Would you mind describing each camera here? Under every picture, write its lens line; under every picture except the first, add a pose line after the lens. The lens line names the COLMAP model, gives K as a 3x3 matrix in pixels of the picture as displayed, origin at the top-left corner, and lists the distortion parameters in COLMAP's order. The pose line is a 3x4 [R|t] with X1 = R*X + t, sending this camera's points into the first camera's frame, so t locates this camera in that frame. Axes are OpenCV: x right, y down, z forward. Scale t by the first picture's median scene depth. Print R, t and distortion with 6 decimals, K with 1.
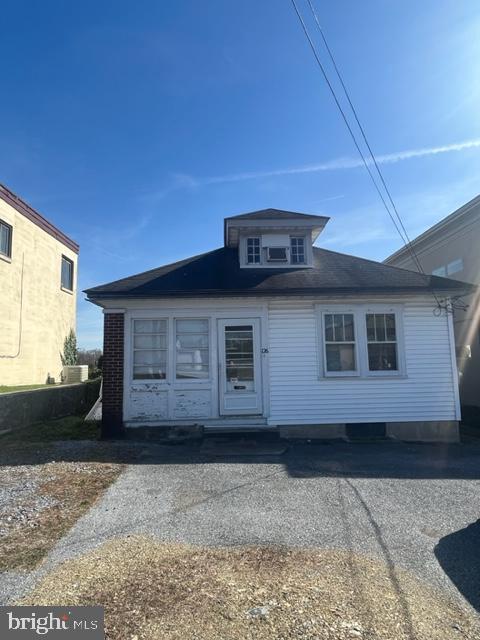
lens RADIAL K [[394.3, 0, 241.1], [0, 394.3, 317.0], [0, 0, 1]] dist [0.001315, -0.001608]
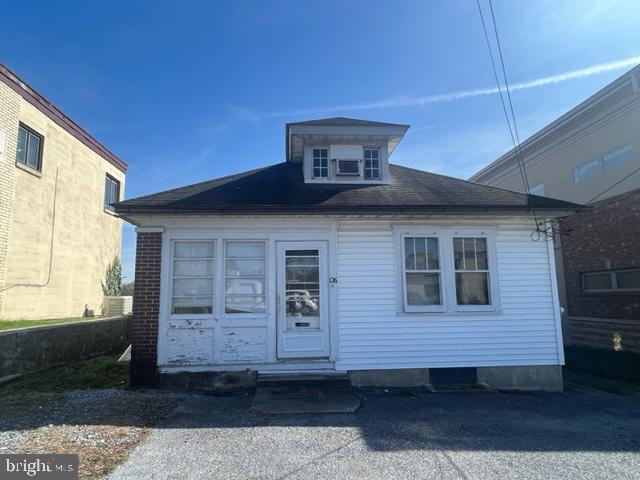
lens RADIAL K [[394.3, 0, 318.8], [0, 394.3, 244.6], [0, 0, 1]] dist [0.001315, -0.001608]
pose [[0.999209, 0.012653, 0.037696, -0.002233], [-0.012219, 0.999857, -0.011727, 0.021007], [-0.037839, 0.011257, 0.999220, 0.170883]]
